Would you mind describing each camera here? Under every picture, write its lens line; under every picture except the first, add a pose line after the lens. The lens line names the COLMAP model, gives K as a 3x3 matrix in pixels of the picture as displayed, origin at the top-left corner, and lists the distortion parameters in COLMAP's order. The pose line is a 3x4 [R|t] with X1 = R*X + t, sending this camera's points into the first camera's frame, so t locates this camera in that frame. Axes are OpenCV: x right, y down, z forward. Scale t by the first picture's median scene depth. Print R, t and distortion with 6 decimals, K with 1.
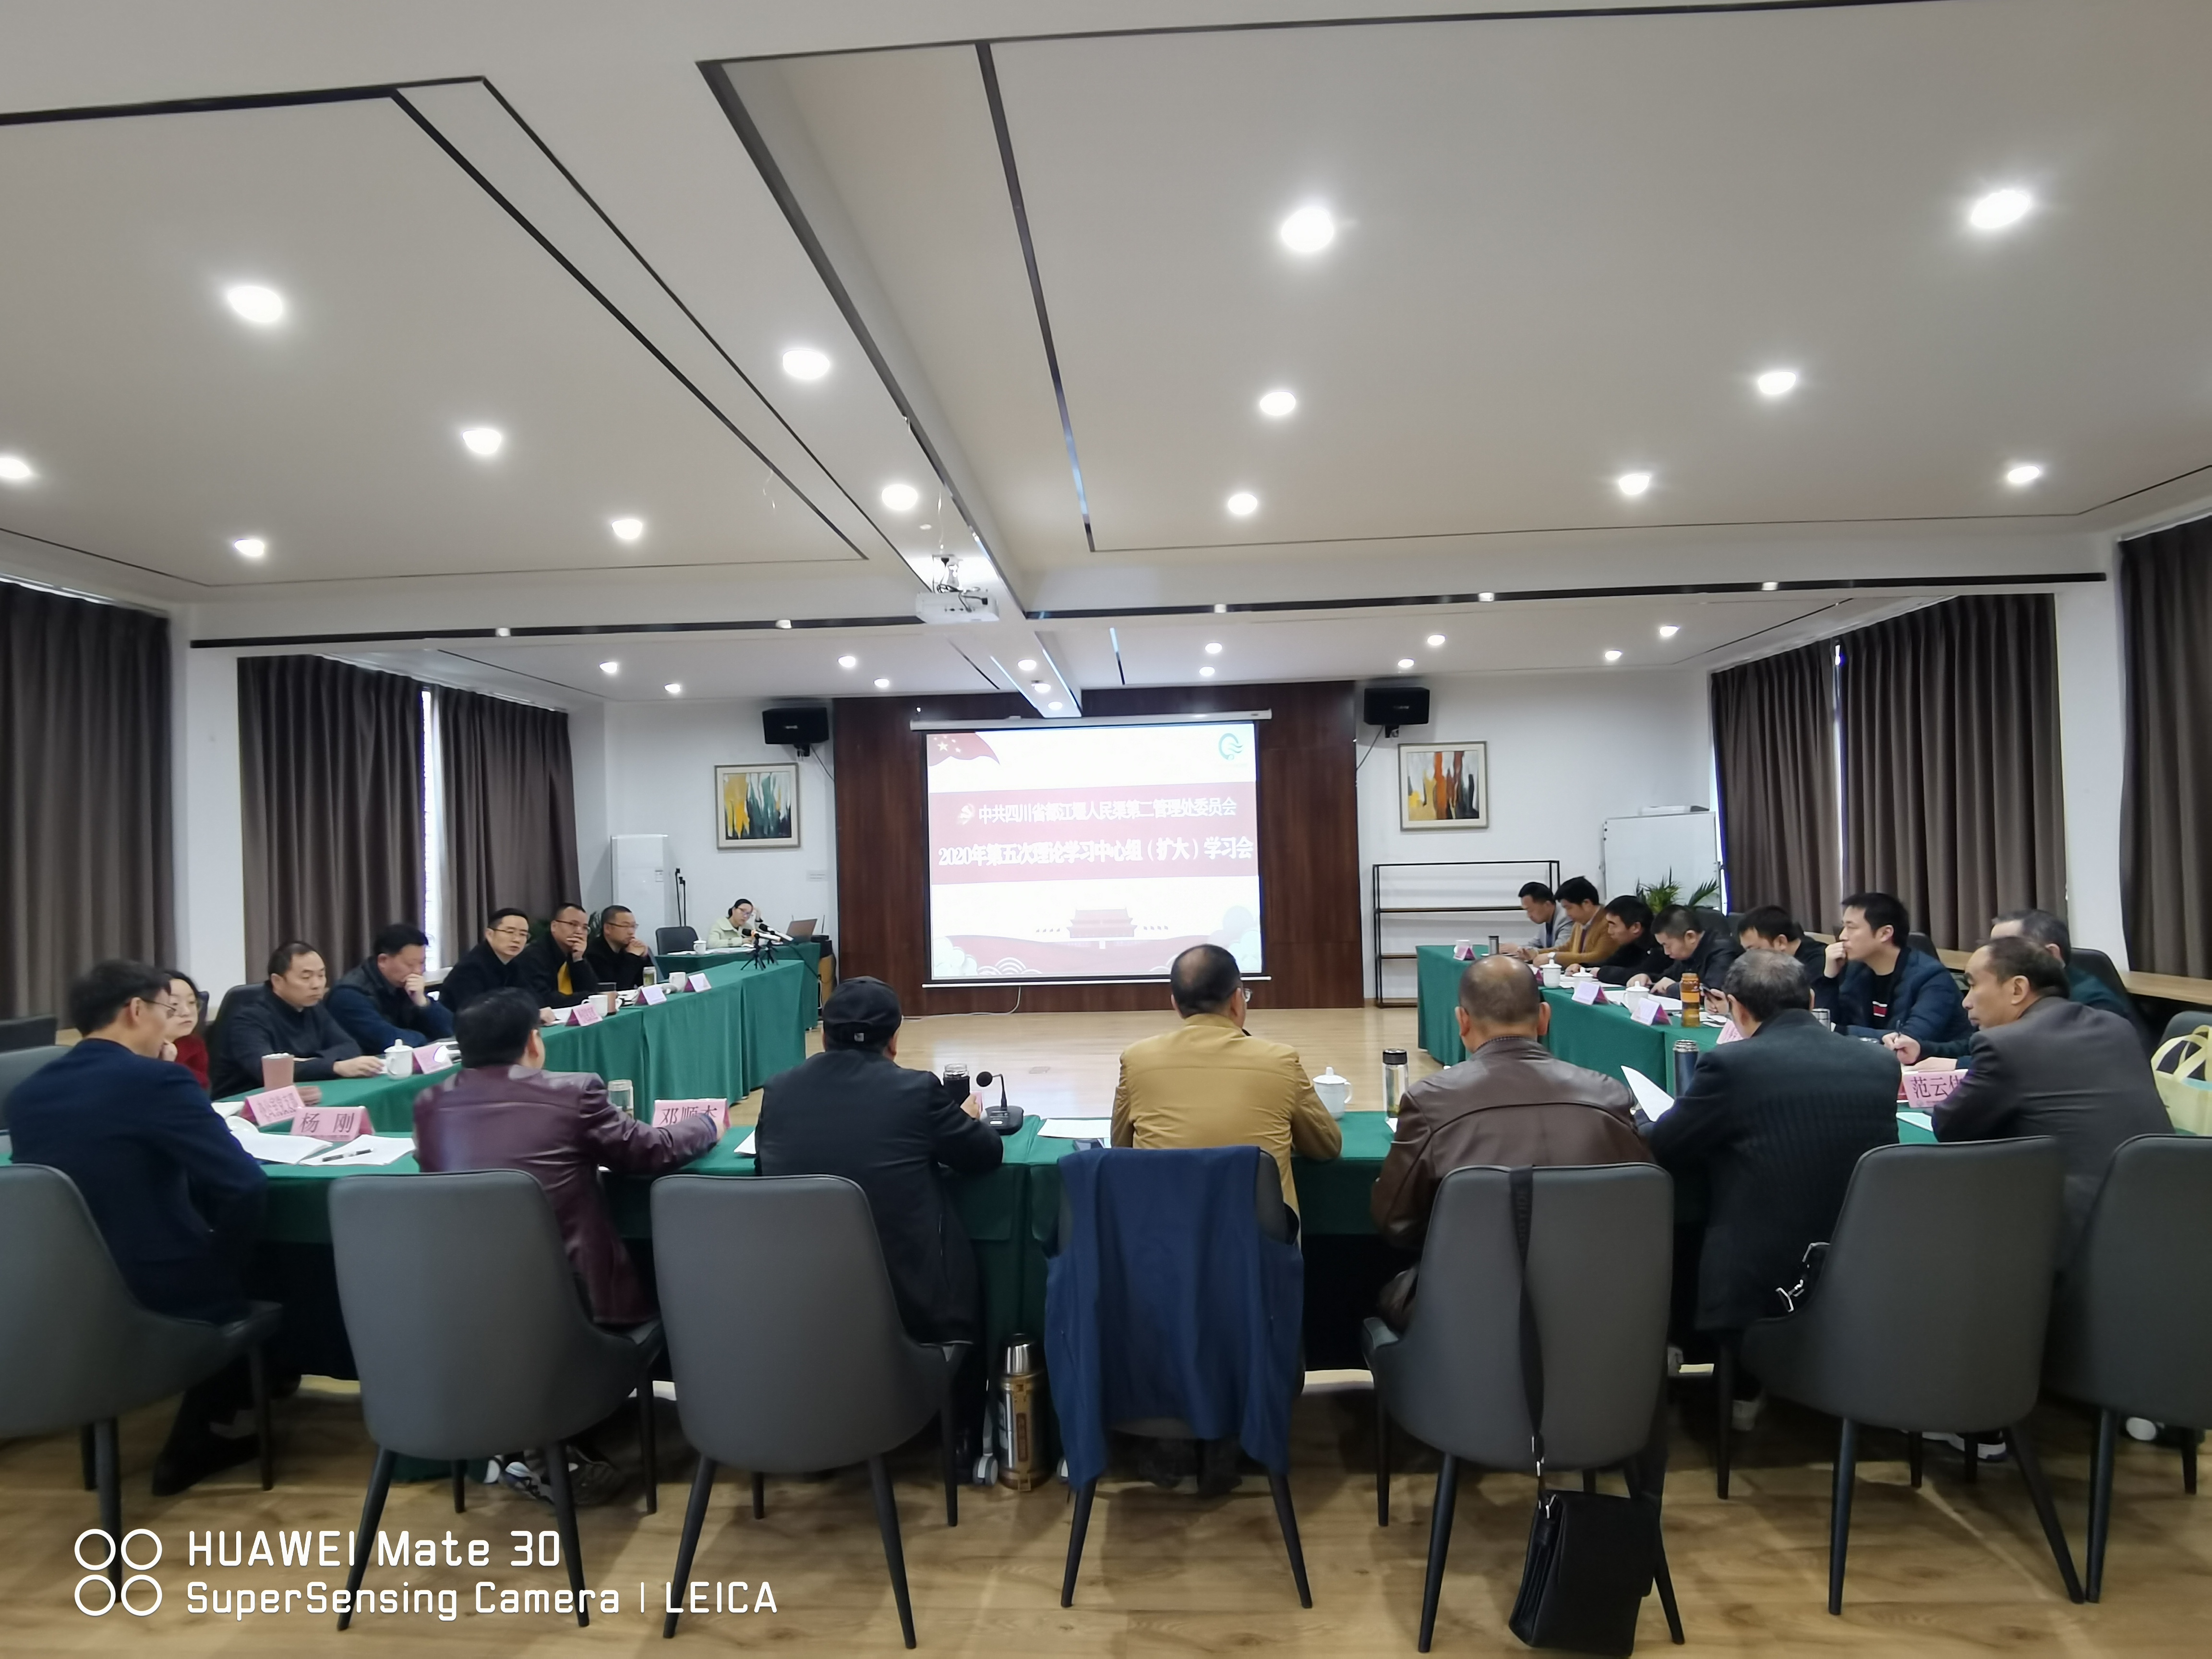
lens RADIAL K [[1187.4, 0, 1106.0], [0, 1187.4, 829.5], [0, 0, 1]] dist [0.003056, 0.000119]
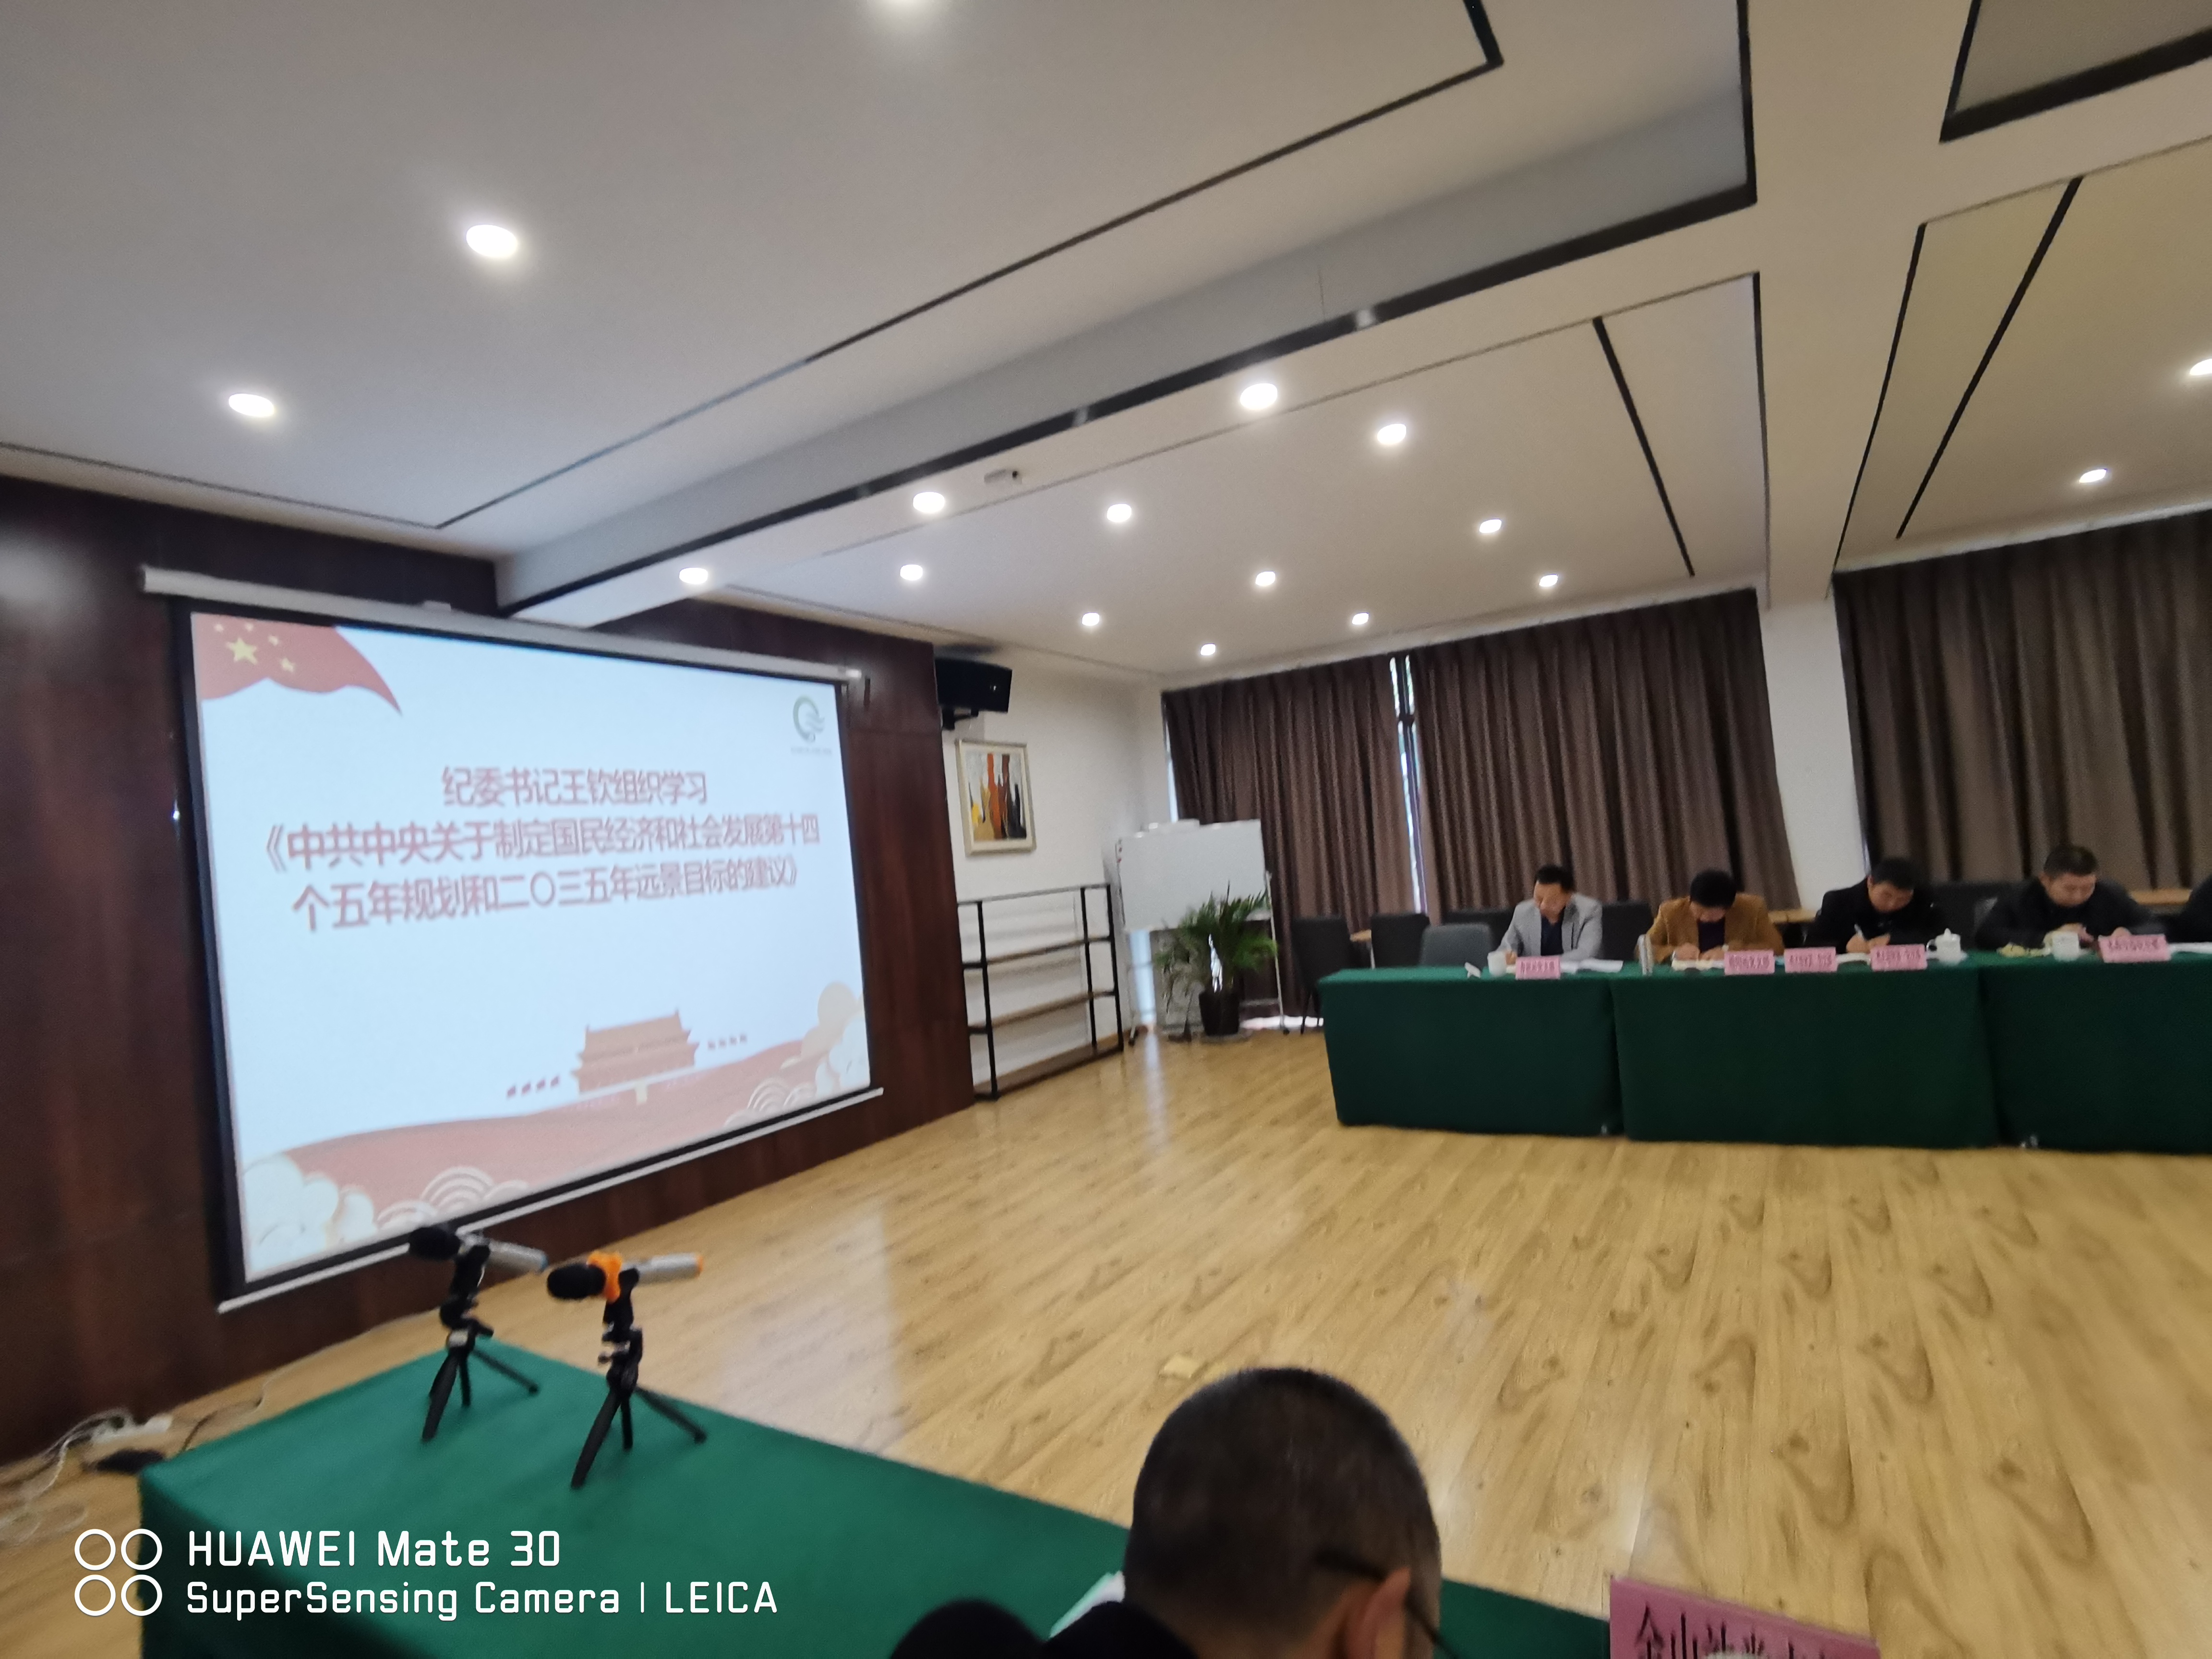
lens RADIAL K [[1064.3, 0, 1106.0], [0, 1064.3, 829.5], [0, 0, 1]] dist [-0.052870, -0.000167]
pose [[0.471484, 0.007642, 0.881842, -0.296729], [0.072083, 0.996282, -0.047173, 0.022370], [-0.878924, 0.085807, 0.469180, 0.613756]]
